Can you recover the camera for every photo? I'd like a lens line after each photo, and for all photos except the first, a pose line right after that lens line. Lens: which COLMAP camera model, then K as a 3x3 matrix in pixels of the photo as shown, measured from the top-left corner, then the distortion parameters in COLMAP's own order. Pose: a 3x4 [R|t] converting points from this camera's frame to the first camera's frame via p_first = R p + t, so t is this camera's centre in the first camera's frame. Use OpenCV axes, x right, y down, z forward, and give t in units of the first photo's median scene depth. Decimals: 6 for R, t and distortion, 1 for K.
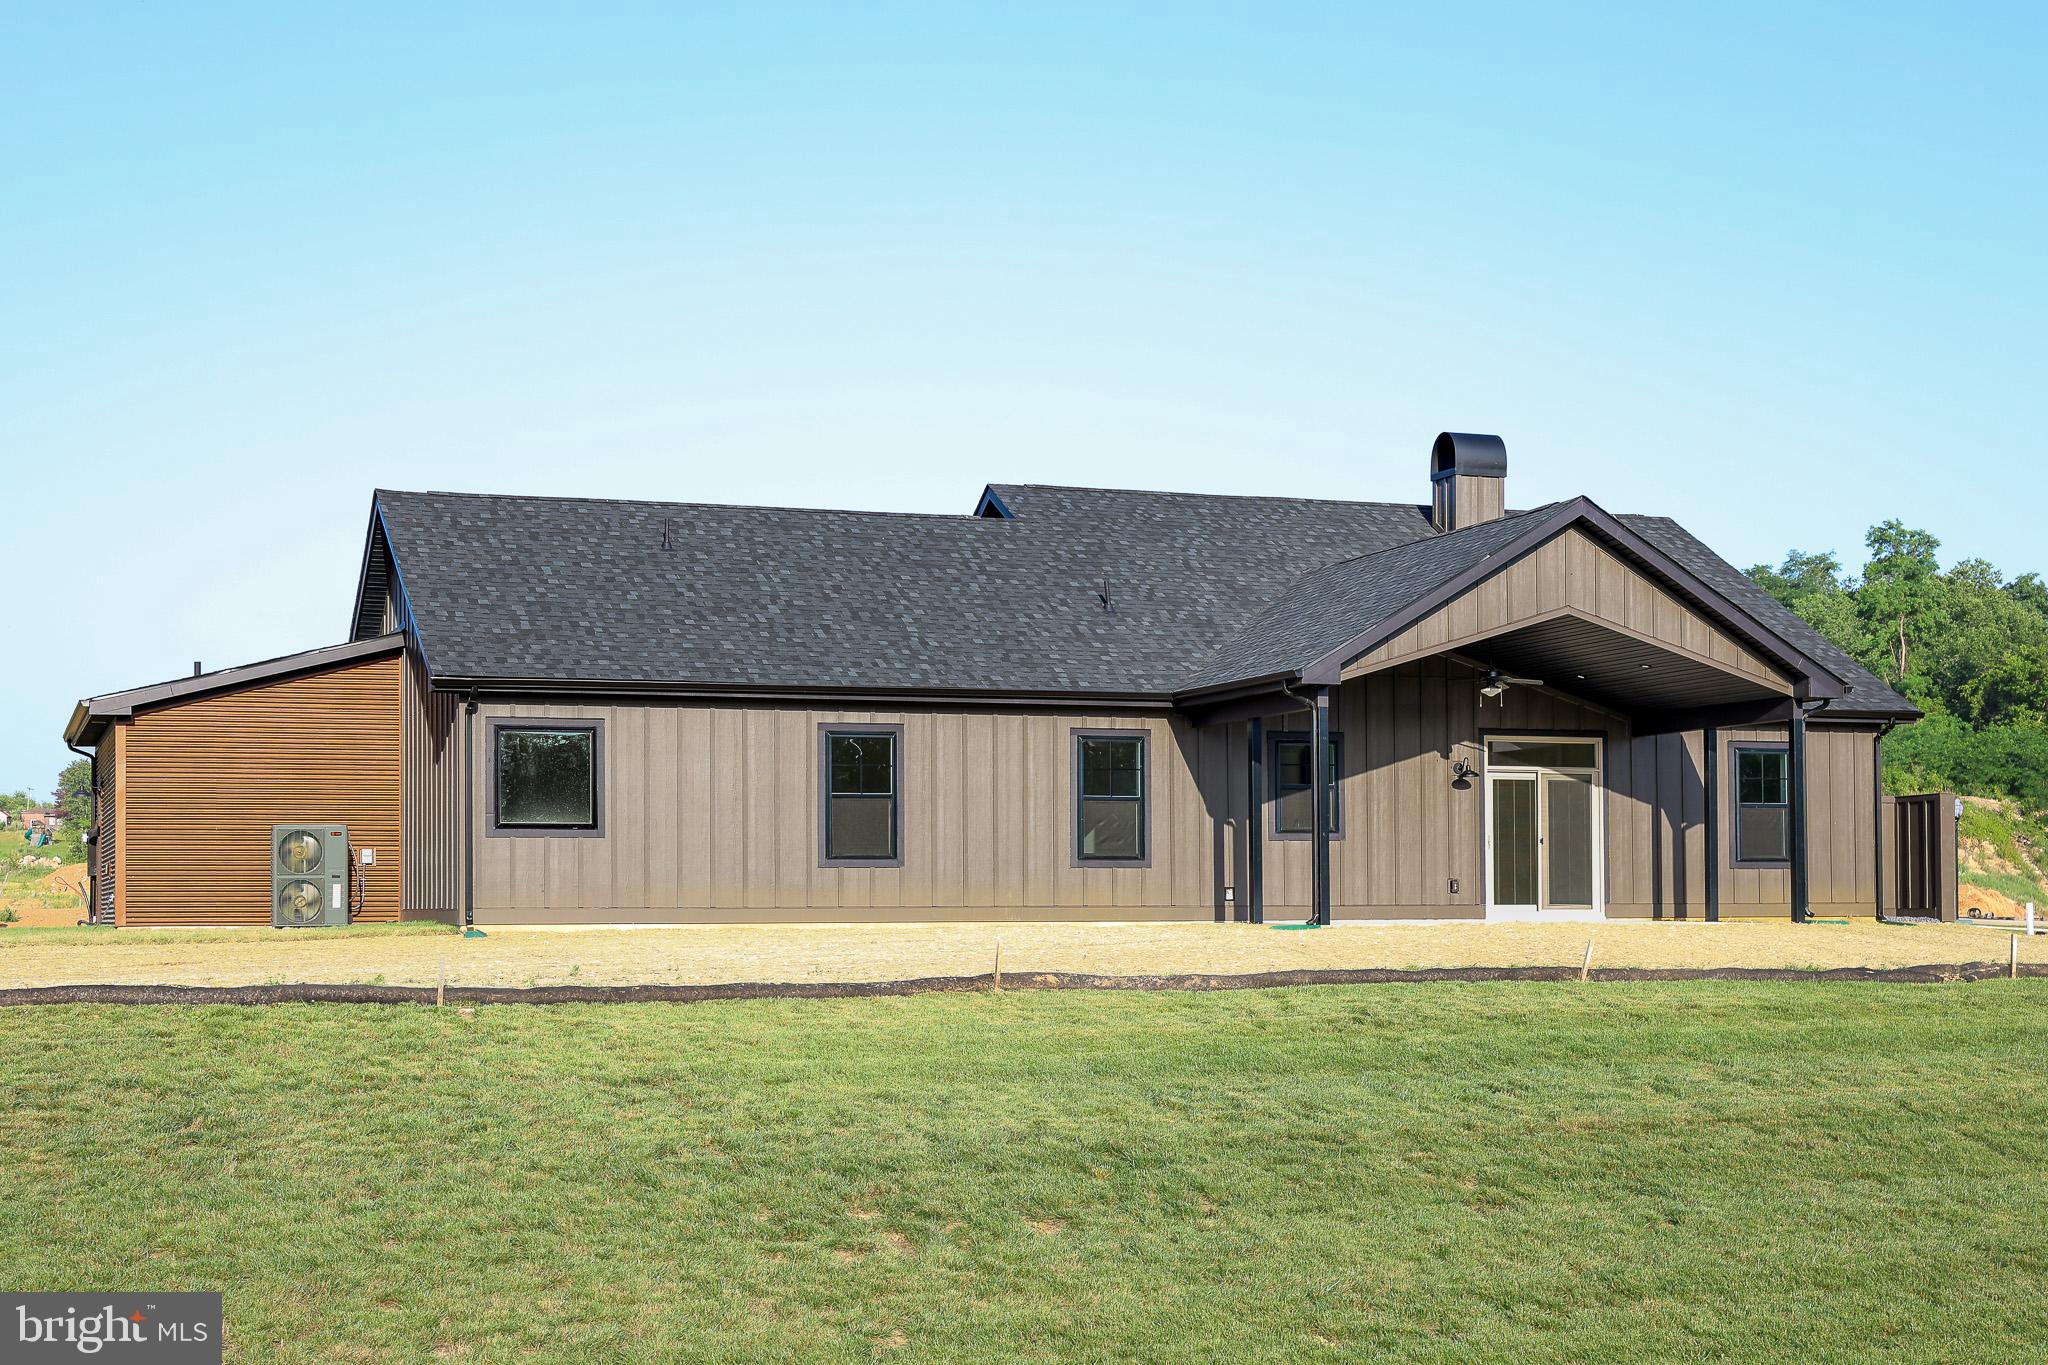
lens RADIAL K [[2924.4, 0, 1024.0], [0, 2924.4, 682.5], [0, 0, 1]] dist [-0.002493, -0.053696]
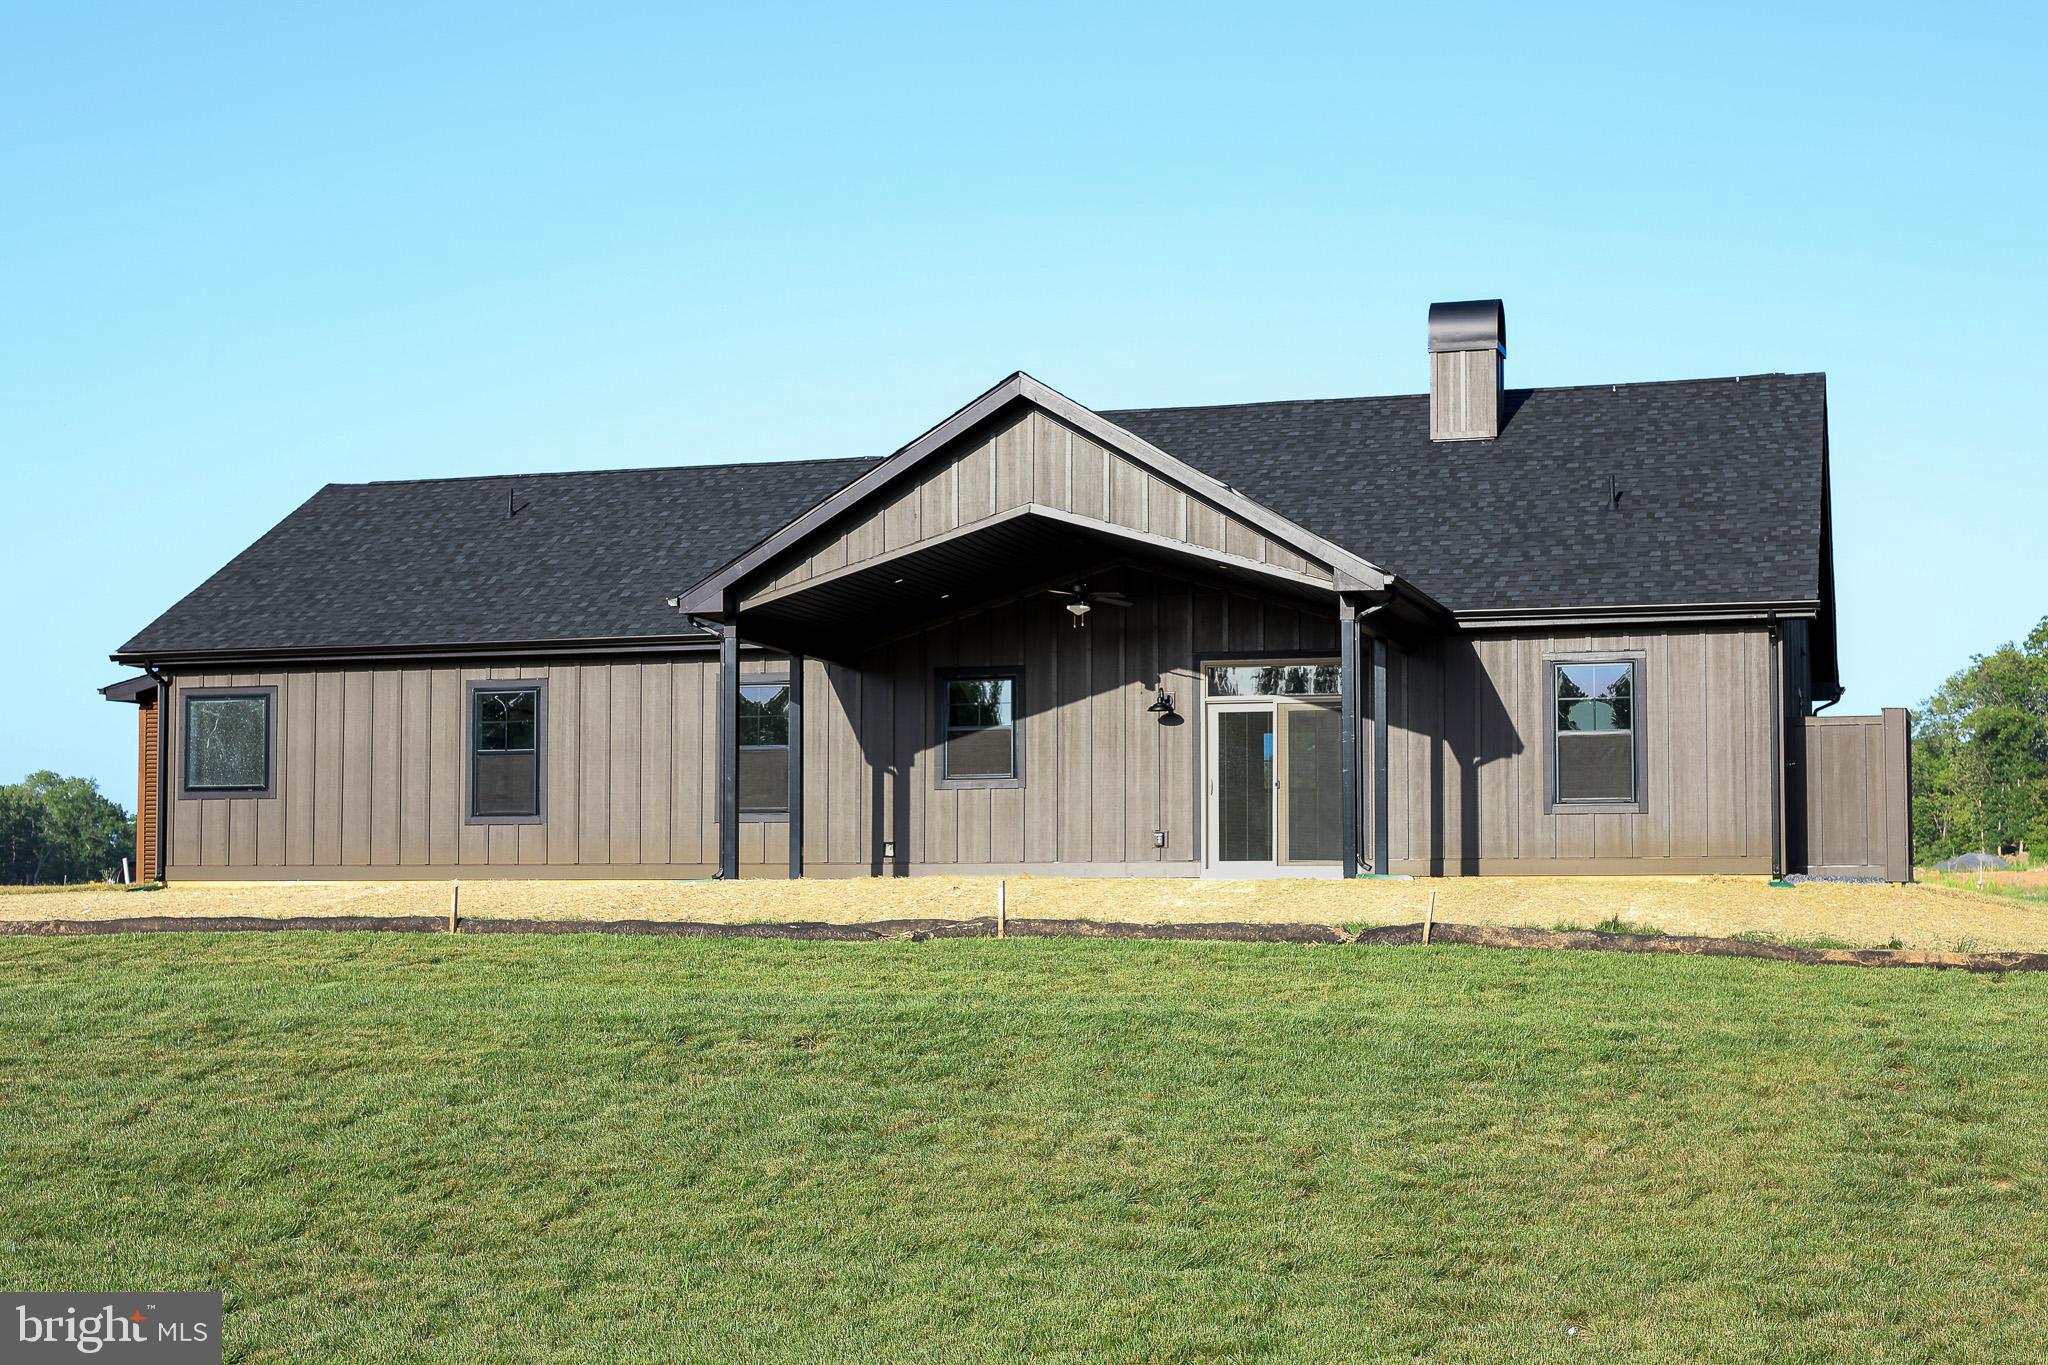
lens RADIAL K [[2924.4, 0, 1024.0], [0, 2924.4, 682.5], [0, 0, 1]] dist [-0.002493, -0.053696]
pose [[0.787545, -0.044200, -0.614670, 0.647573], [0.045139, 0.998883, -0.013993, 0.034353], [0.614602, -0.016725, 0.788660, 0.301694]]
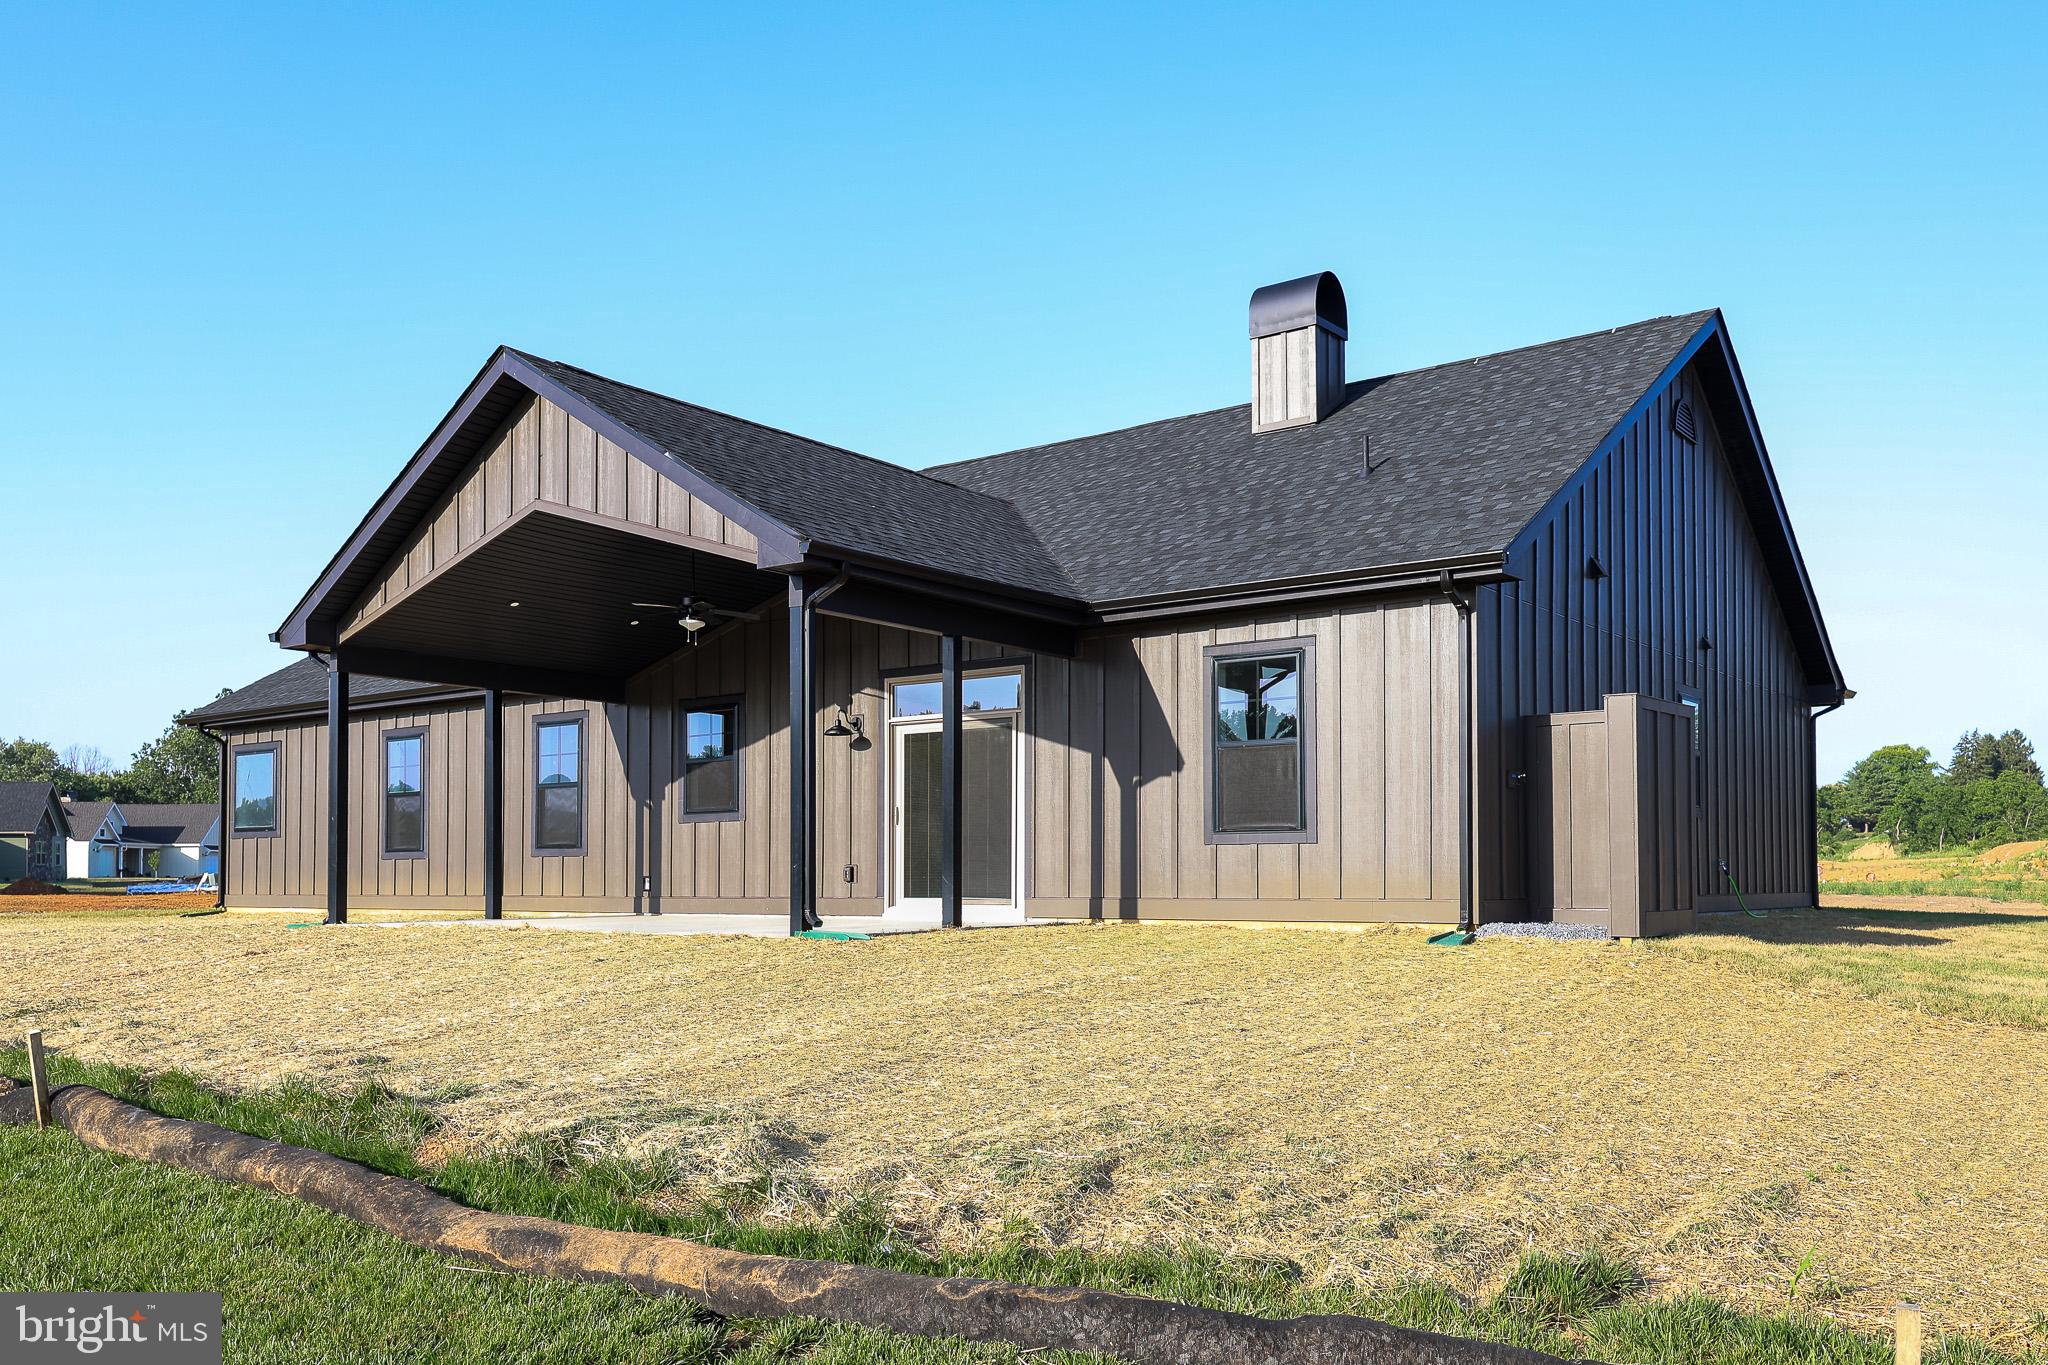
lens RADIAL K [[1694.7, 0, 1023.6], [0, 1694.7, 830.6], [0, 0, 1]] dist [0.000087, 0.000653]
pose [[0.522292, -0.022770, -0.852463, 0.565493], [0.068220, 0.997555, 0.015152, 0.054649], [0.850034, -0.066069, 0.522569, 0.804628]]
